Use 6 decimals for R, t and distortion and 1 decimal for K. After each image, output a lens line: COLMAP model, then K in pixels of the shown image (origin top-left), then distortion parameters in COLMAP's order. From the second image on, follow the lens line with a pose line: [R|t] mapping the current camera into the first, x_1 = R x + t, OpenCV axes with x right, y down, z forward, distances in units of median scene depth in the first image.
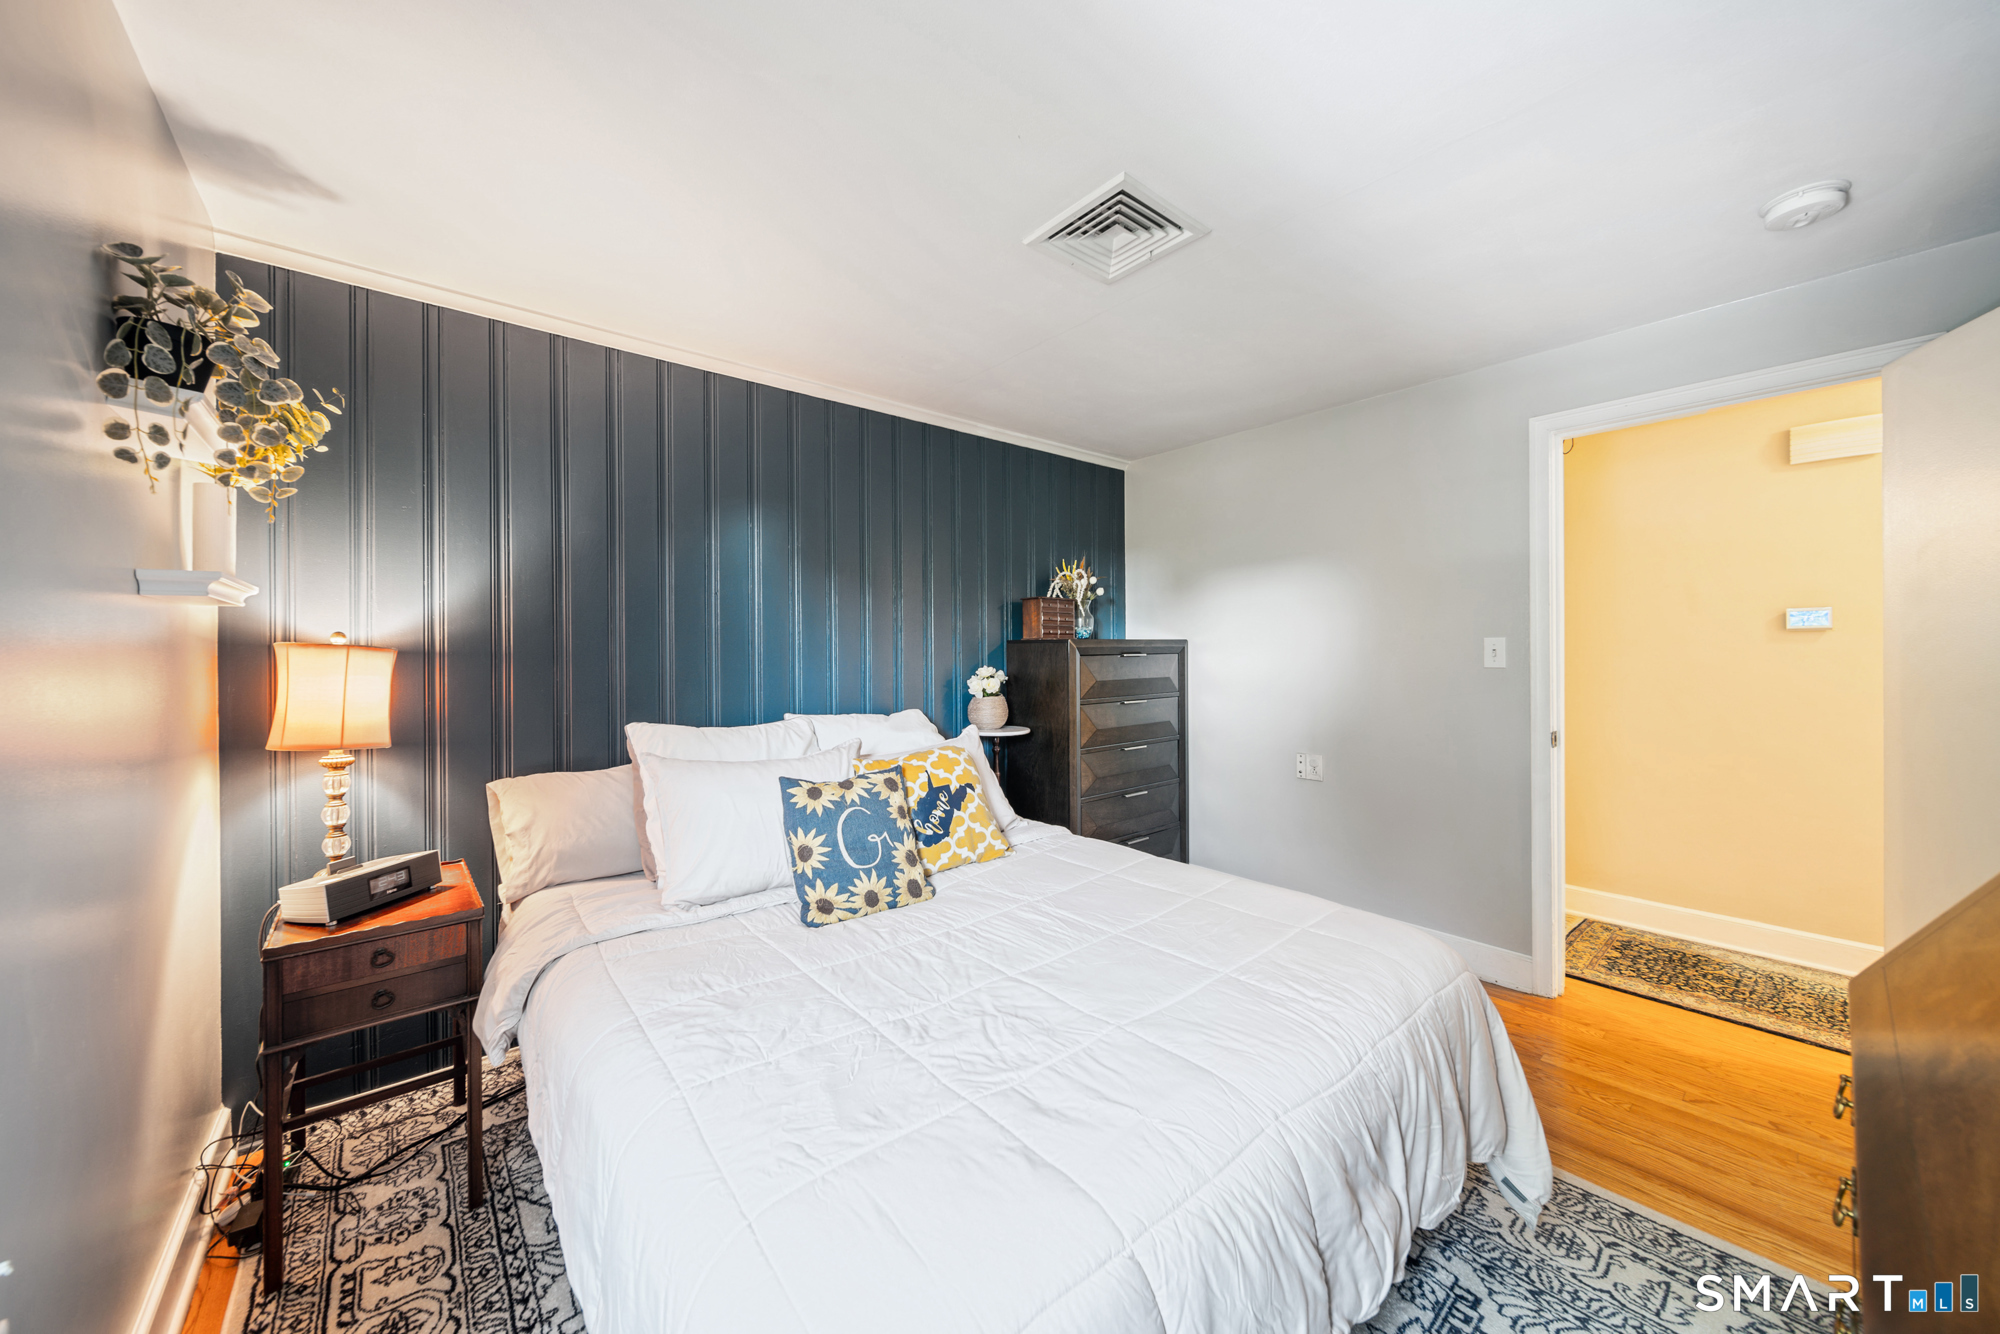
lens RADIAL K [[706.9, 0, 995.7], [0, 706.9, 652.7], [0, 0, 1]] dist [-0.001995, -0.000144]
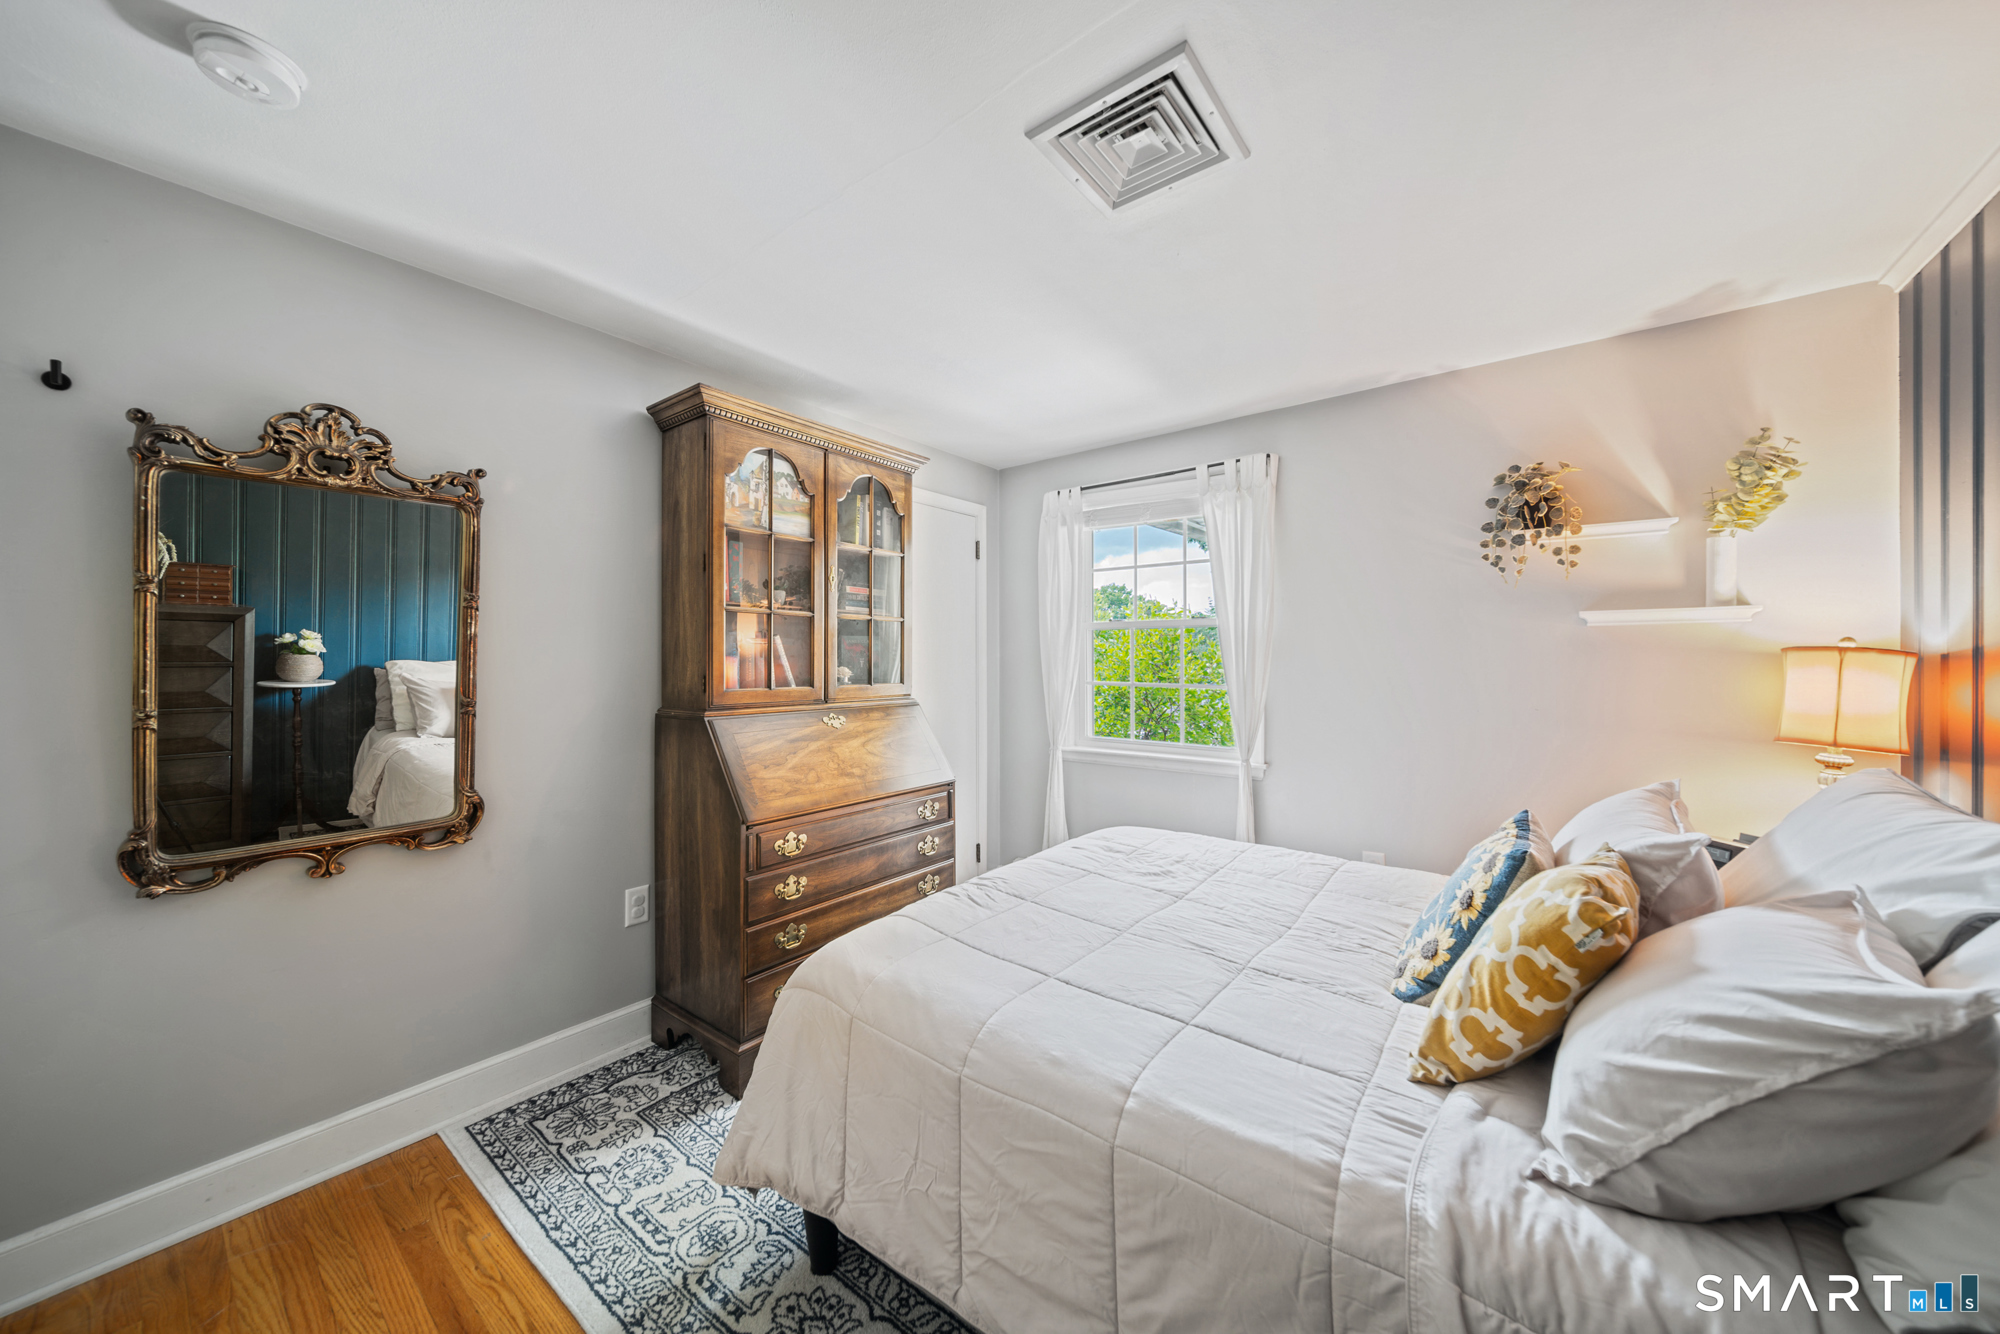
lens RADIAL K [[706.9, 0, 1014.6], [0, 706.9, 660.3], [0, 0, 1]] dist [-0.001995, -0.000144]
pose [[-0.980694, 0.010430, -0.195270, 0.470543], [0.010037, 0.999945, 0.003005, -0.011465], [0.195290, 0.000987, -0.980745, 1.772521]]
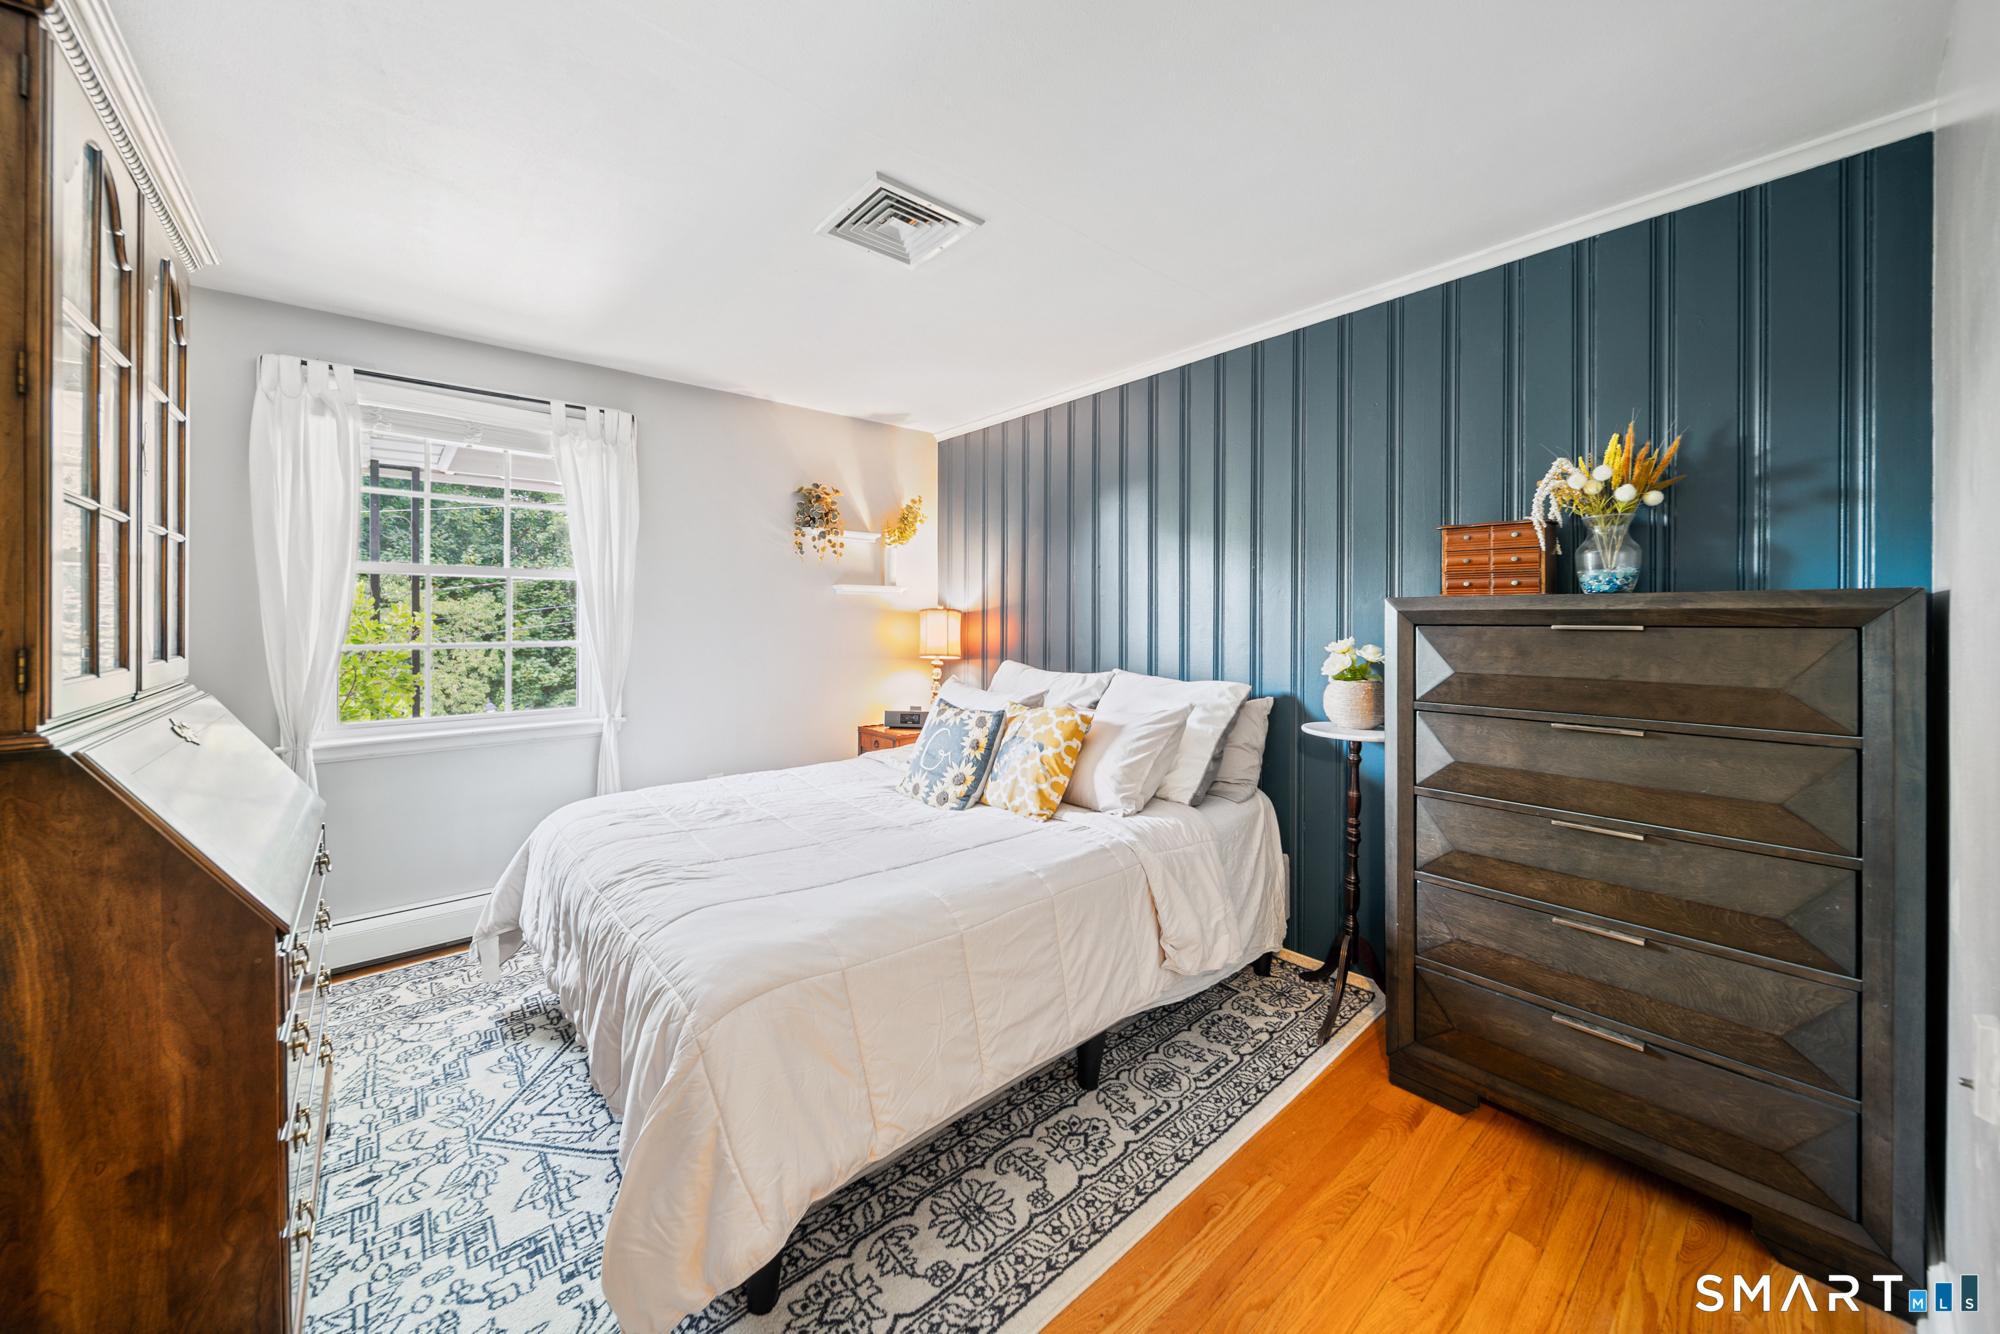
lens RADIAL K [[706.9, 0, 991.6], [0, 706.9, 618.7], [0, 0, 1]] dist [-0.001995, -0.000144]
pose [[-0.007403, 0.013701, -0.999879, 1.245590], [-0.000423, 0.999906, 0.013705, -0.015366], [0.999973, 0.000524, -0.007397, 1.162636]]
